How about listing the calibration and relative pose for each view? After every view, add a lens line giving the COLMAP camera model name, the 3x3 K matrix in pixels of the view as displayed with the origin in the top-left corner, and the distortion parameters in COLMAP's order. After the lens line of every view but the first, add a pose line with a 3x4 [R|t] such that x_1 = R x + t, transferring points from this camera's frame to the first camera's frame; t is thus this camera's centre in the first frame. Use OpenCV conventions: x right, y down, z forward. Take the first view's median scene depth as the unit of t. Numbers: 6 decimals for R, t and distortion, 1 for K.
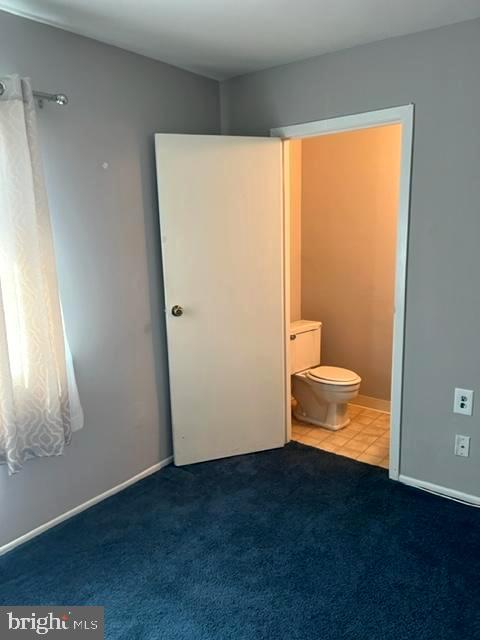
lens RADIAL K [[483.8, 0, 239.7], [0, 483.8, 320.0], [0, 0, 1]] dist [0.034195, -0.009040]
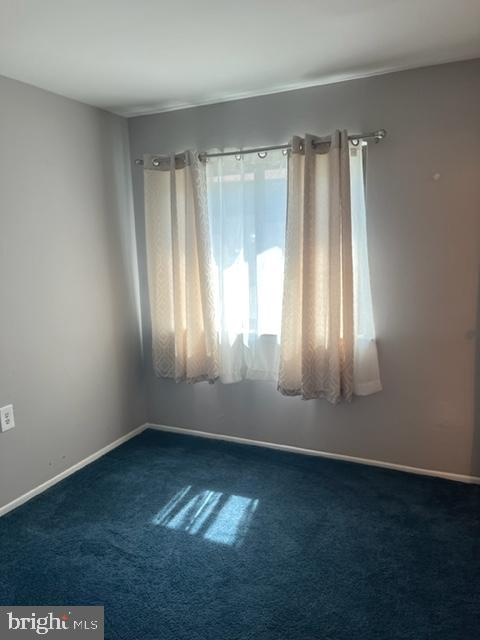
lens RADIAL K [[483.8, 0, 239.3], [0, 483.8, 320.0], [0, 0, 1]] dist [0.034195, -0.009040]
pose [[0.199928, 0.152991, -0.967793, 0.806224], [-0.158952, 0.979715, 0.122039, -0.068955], [0.966831, 0.129433, 0.220191, 0.400744]]
